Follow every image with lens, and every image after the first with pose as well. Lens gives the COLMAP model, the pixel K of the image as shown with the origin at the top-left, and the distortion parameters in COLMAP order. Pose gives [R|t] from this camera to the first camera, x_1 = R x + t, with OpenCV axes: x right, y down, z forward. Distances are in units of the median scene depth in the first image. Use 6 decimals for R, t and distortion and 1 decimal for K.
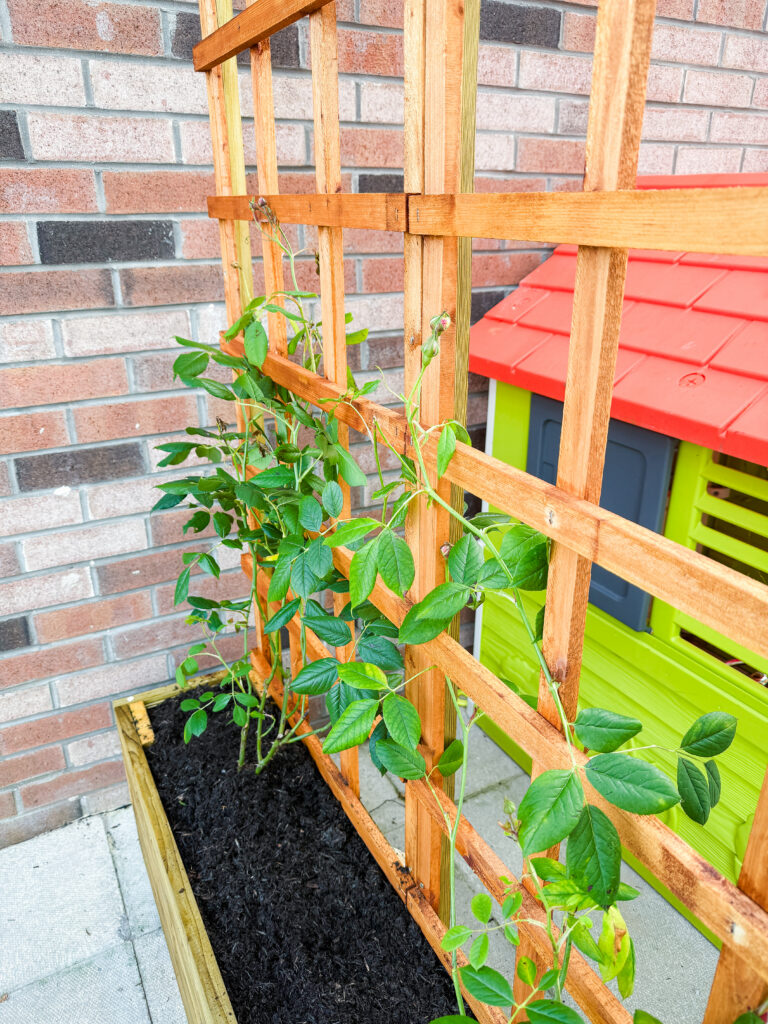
lens RADIAL K [[730.3, 0, 386.4], [0, 730.3, 512.2], [0, 0, 1]] dist [-0.007661, -0.001149]
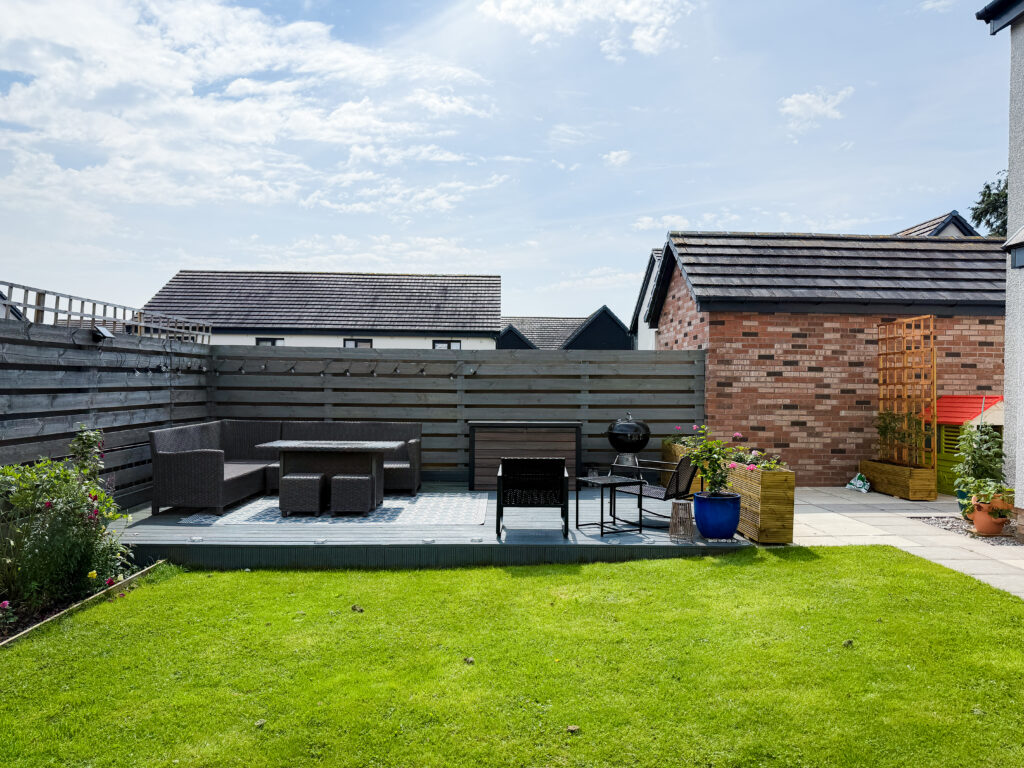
lens RADIAL K [[730.3, 0, 511.4], [0, 730.3, 380.6], [0, 0, 1]] dist [-0.007661, -0.001149]
pose [[0.896198, 0.003321, -0.443641, -0.264748], [-0.186250, 0.910403, -0.369428, 2.990841], [0.402665, 0.413708, 0.816521, -6.981035]]
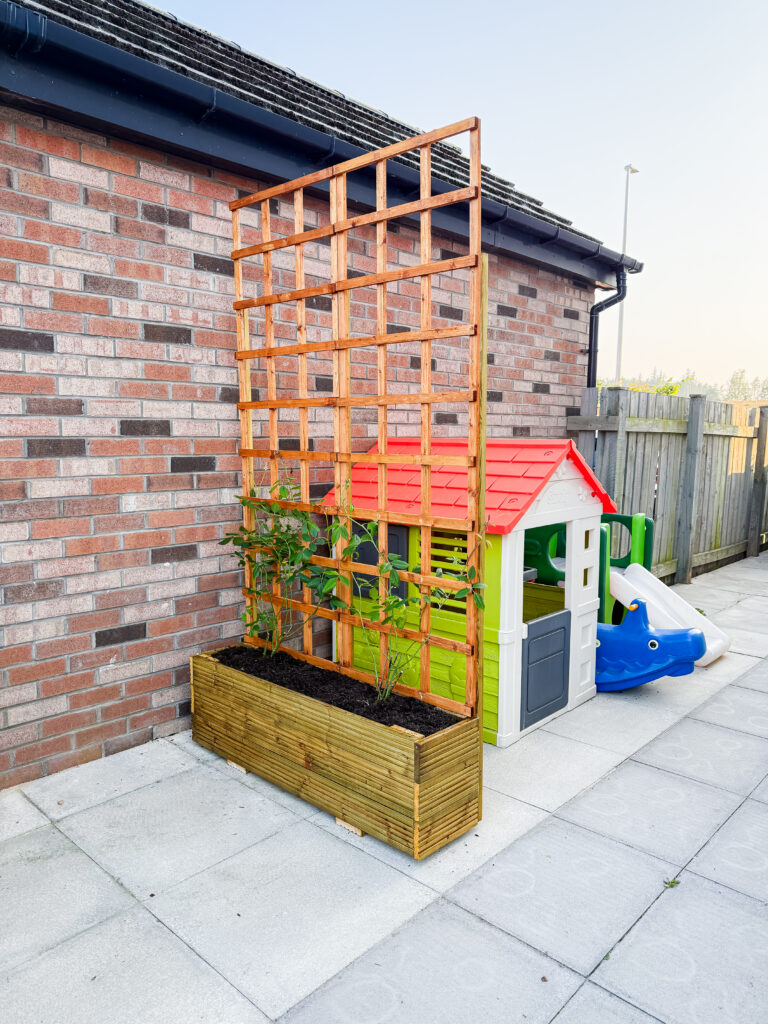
lens RADIAL K [[730.3, 0, 403.5], [0, 730.3, 521.9], [0, 0, 1]] dist [-0.007661, -0.001149]
pose [[0.938941, -0.032161, 0.342572, -0.527018], [0.125431, 0.959103, -0.253749, 0.530181], [-0.320401, 0.281224, 0.904575, -1.405443]]
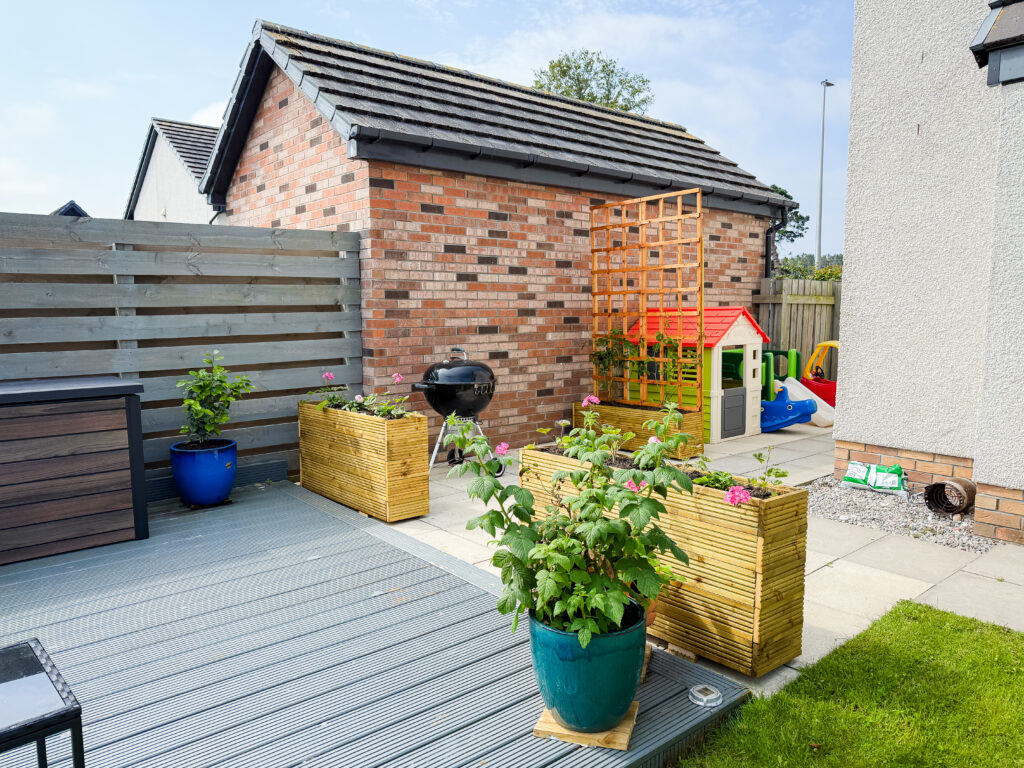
lens RADIAL K [[730.3, 0, 518.4], [0, 730.3, 391.3], [0, 0, 1]] dist [-0.007661, -0.001149]
pose [[0.976257, -0.031258, 0.214347, -1.906527], [0.093239, 0.953812, -0.285567, 1.665070], [-0.195520, 0.298772, 0.934081, -3.891682]]
